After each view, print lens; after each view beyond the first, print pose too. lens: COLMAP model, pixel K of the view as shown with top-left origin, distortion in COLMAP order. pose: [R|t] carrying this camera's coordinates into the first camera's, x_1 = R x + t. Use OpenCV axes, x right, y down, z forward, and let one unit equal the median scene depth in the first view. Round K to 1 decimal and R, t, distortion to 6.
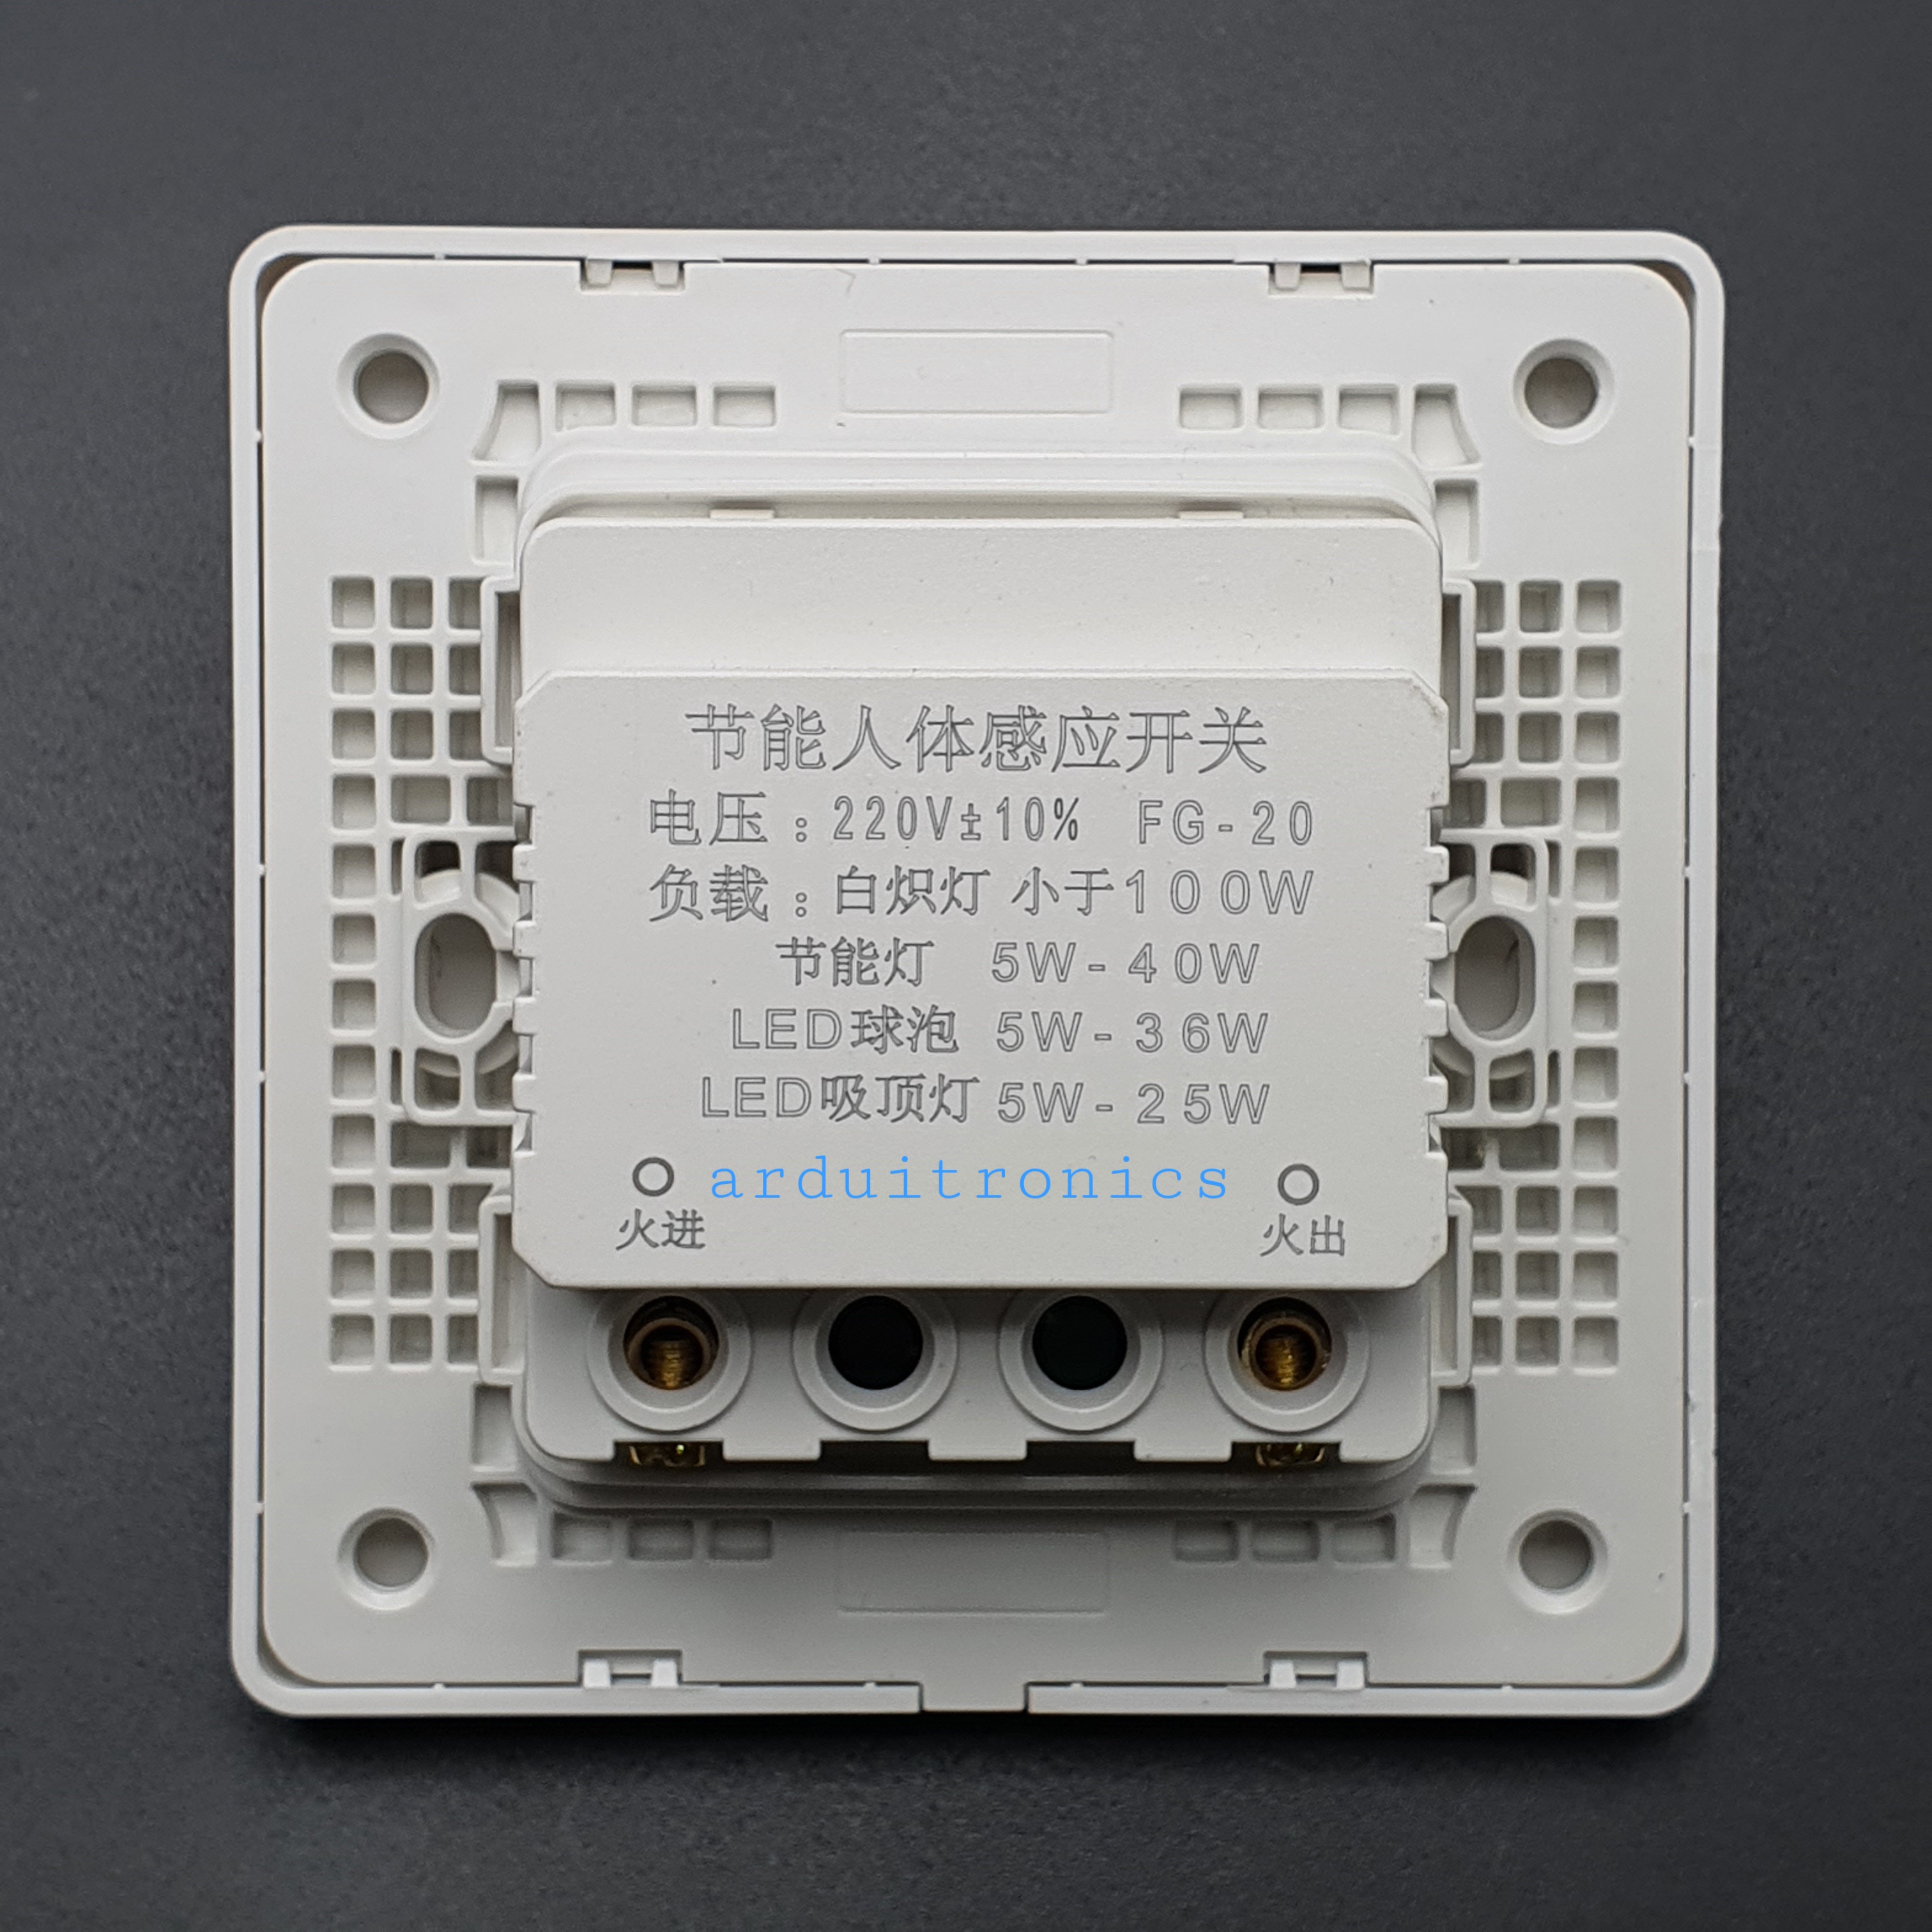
lens RADIAL K [[3806.7, 0, 978.9], [0, 3806.7, 901.4], [0, 0, 1]] dist [0.301942, 0.000000]
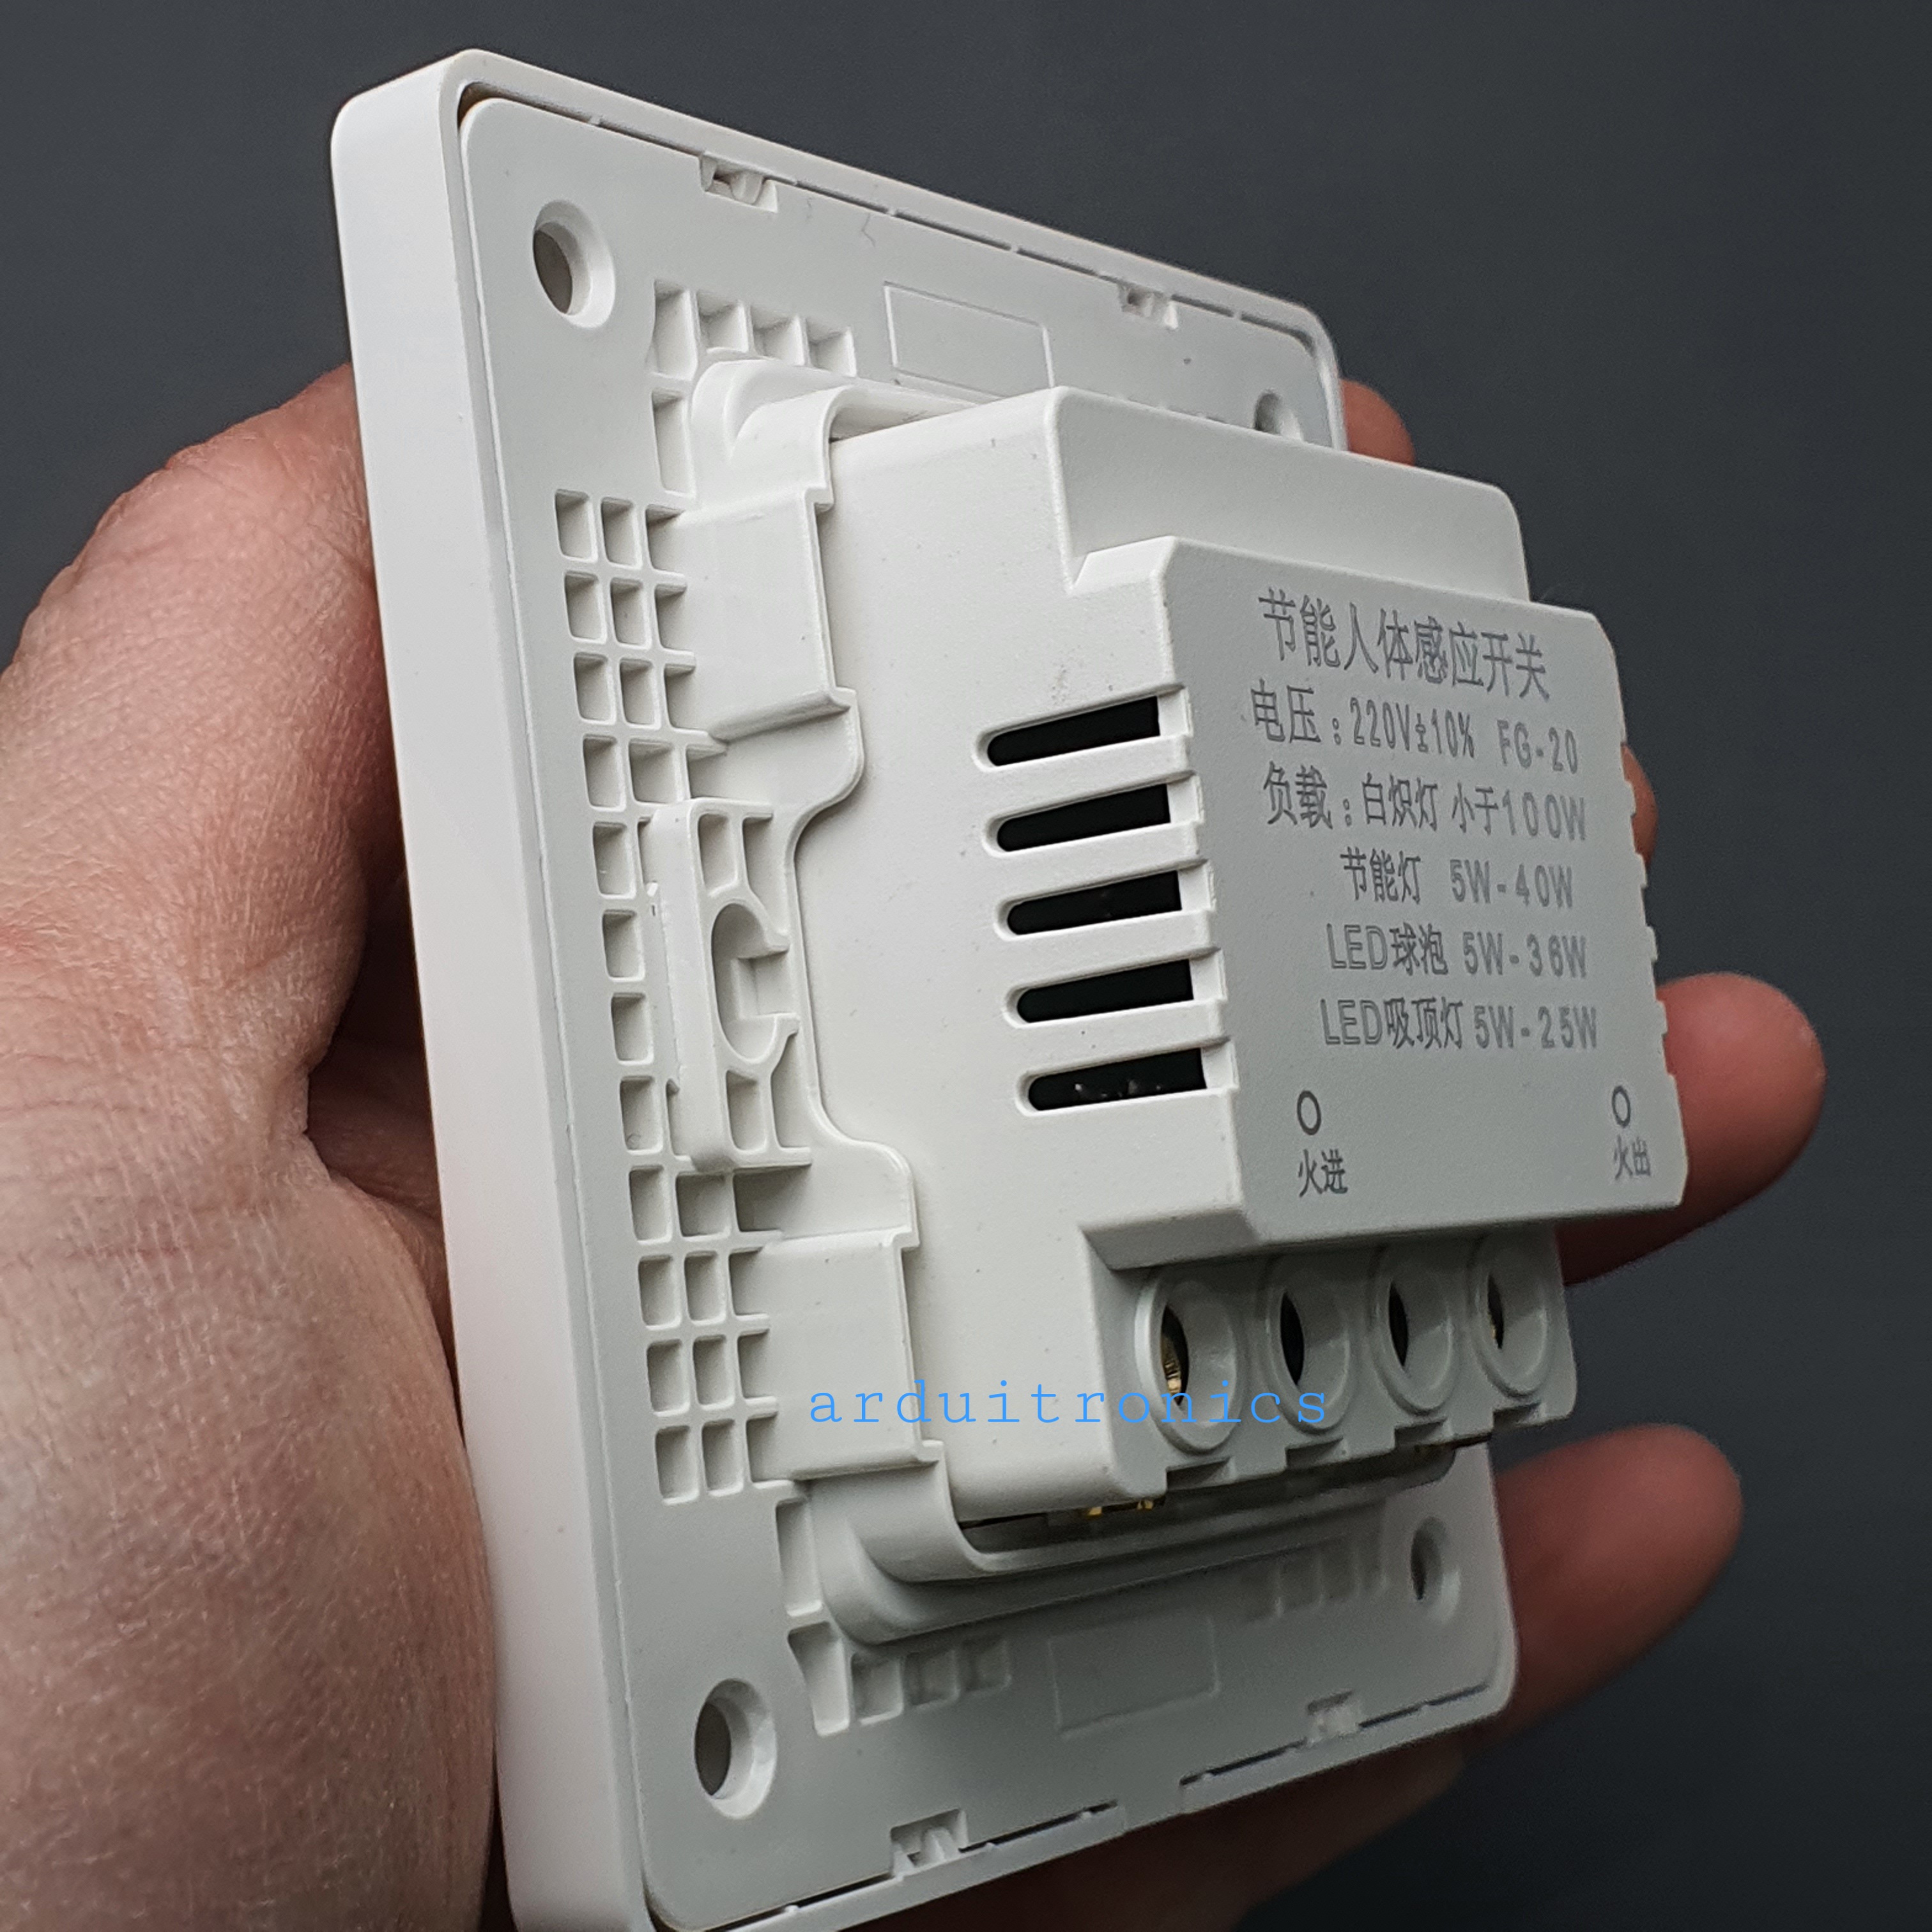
lens RADIAL K [[3988.1, 0, 937.2], [0, 3988.1, 911.2], [0, 0, 1]] dist [0.246571, 0.000000]
pose [[0.564582, 0.016765, 0.825206, -0.887974], [0.152985, 0.980344, -0.124584, 0.127788], [-0.811075, 0.196582, 0.550920, 0.556932]]
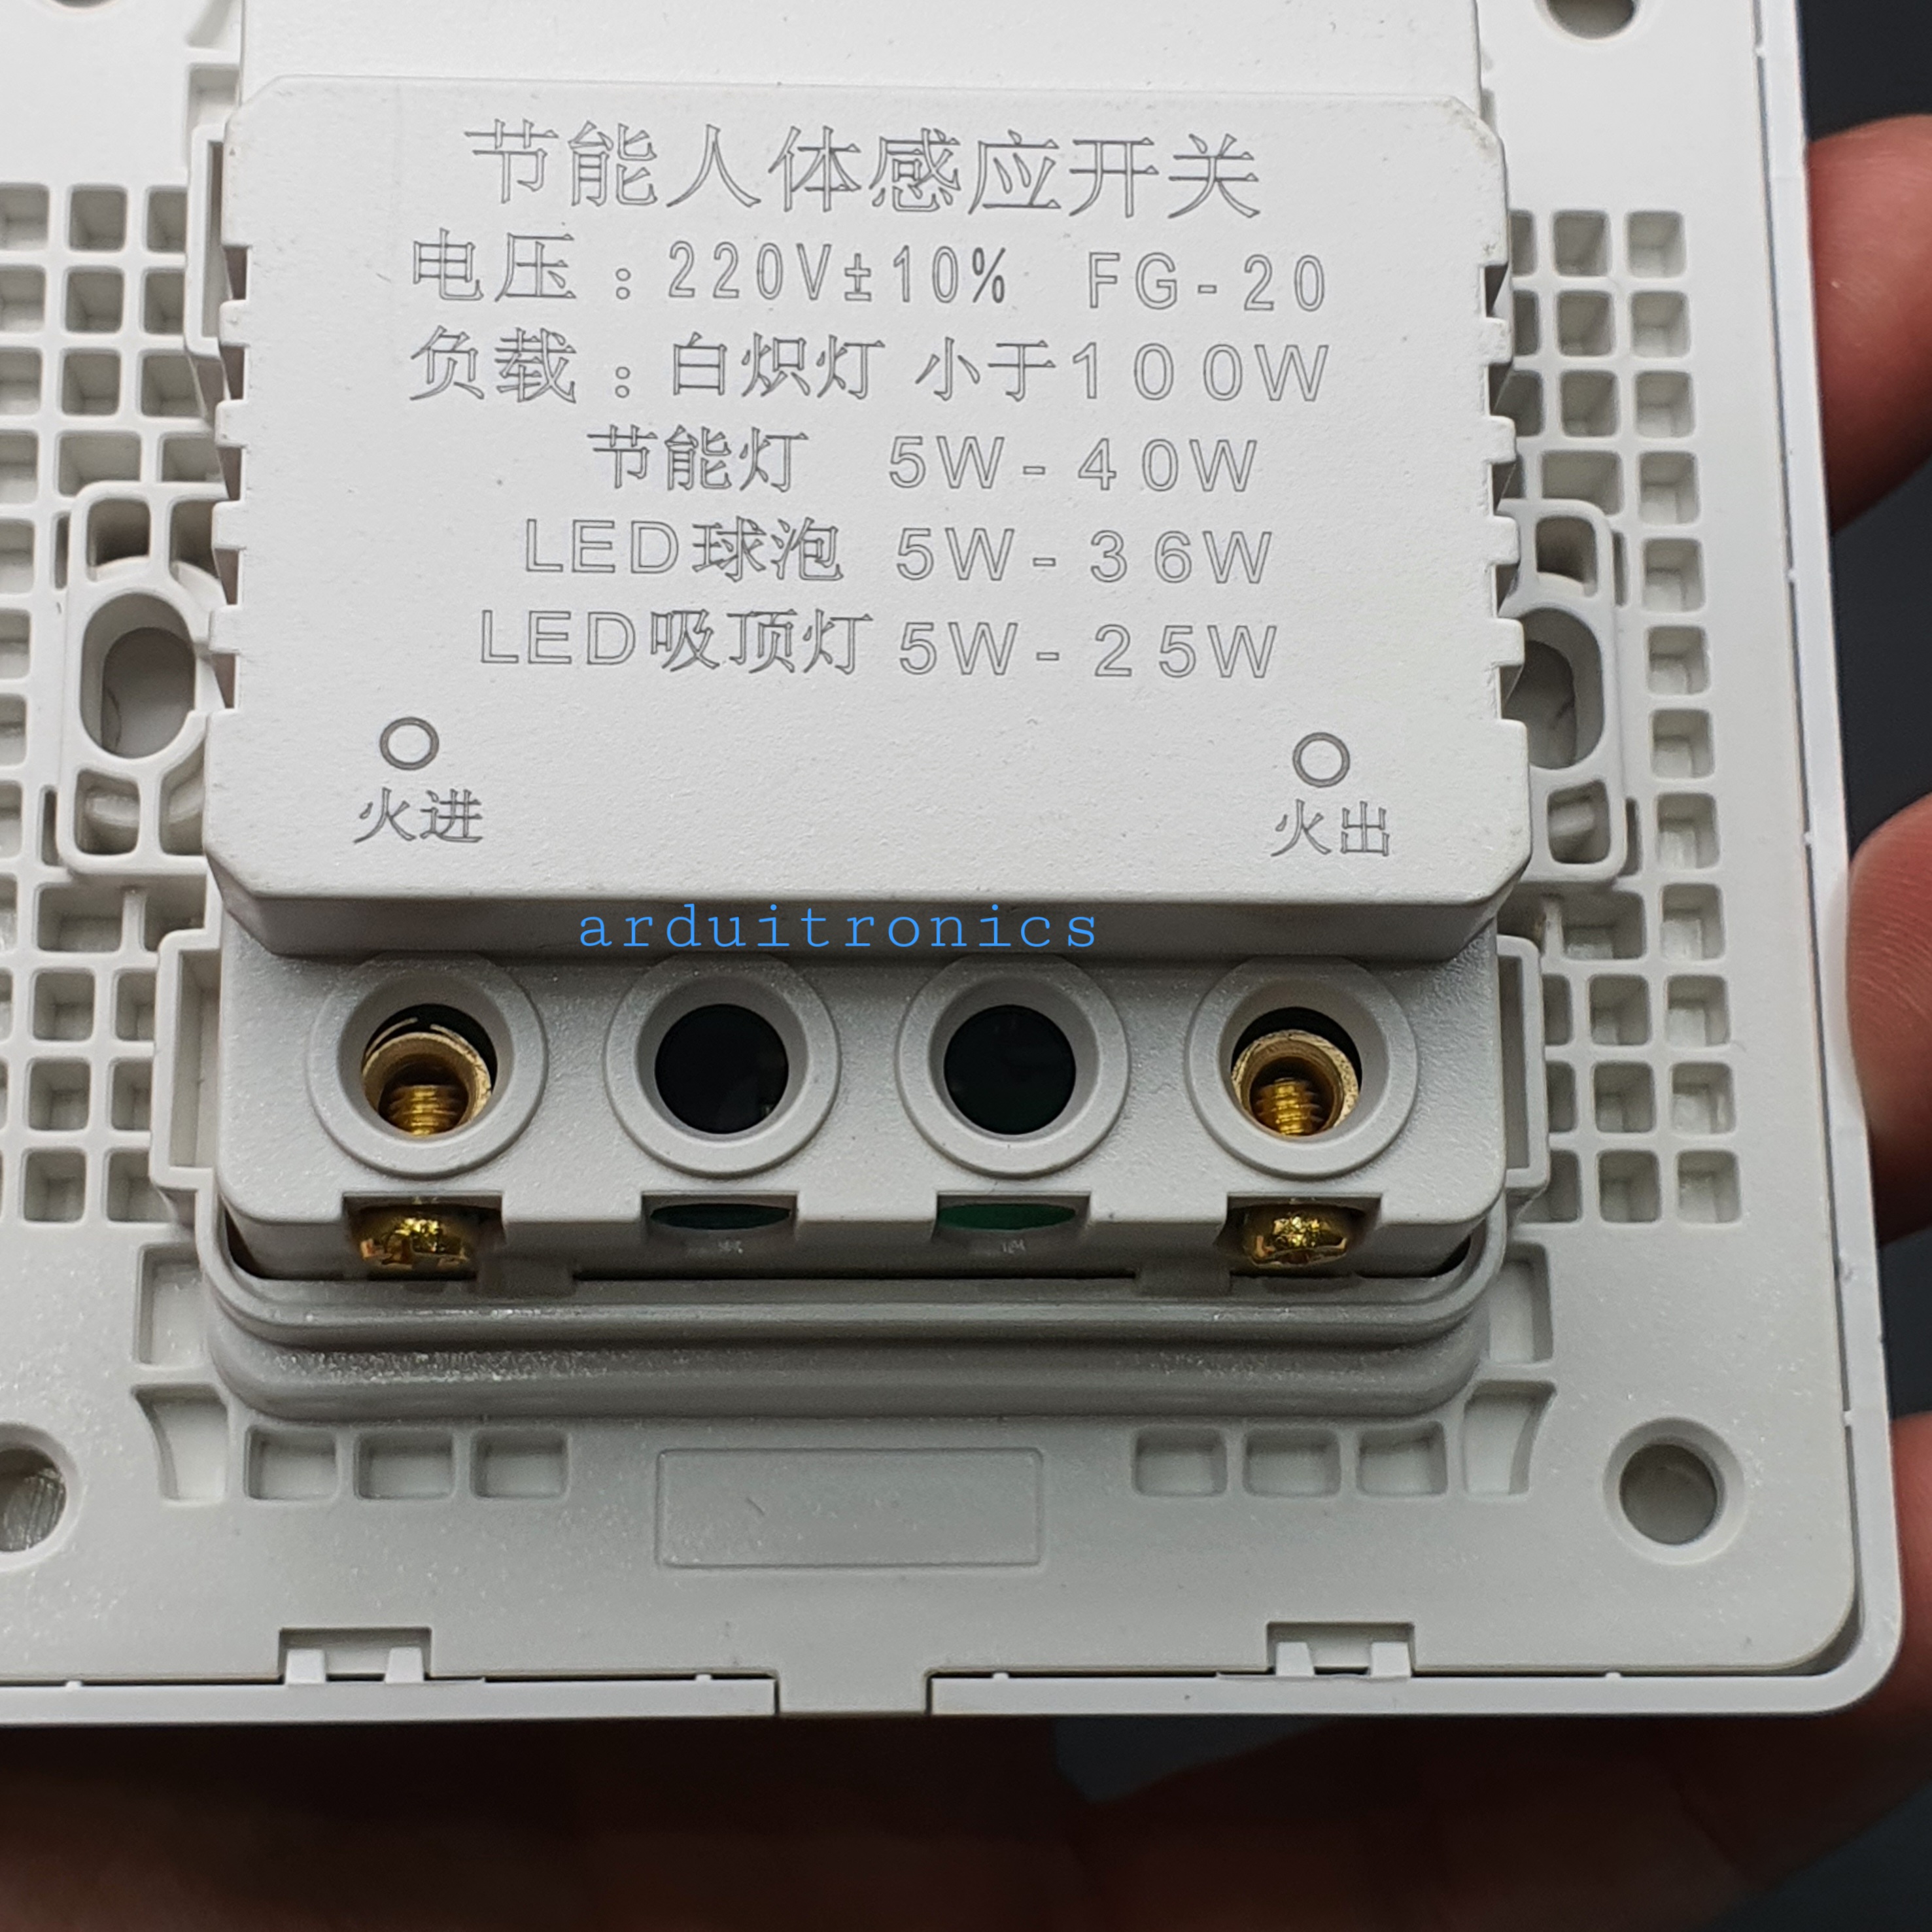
lens RADIAL K [[3988.1, 0, 955.3], [0, 3988.1, 950.2], [0, 0, 1]] dist [0.246571, 0.000000]
pose [[0.998747, -0.000093, 0.050040, -0.021841], [0.013978, 0.960714, -0.277188, 0.314312], [-0.048049, 0.277540, 0.959512, 0.298969]]
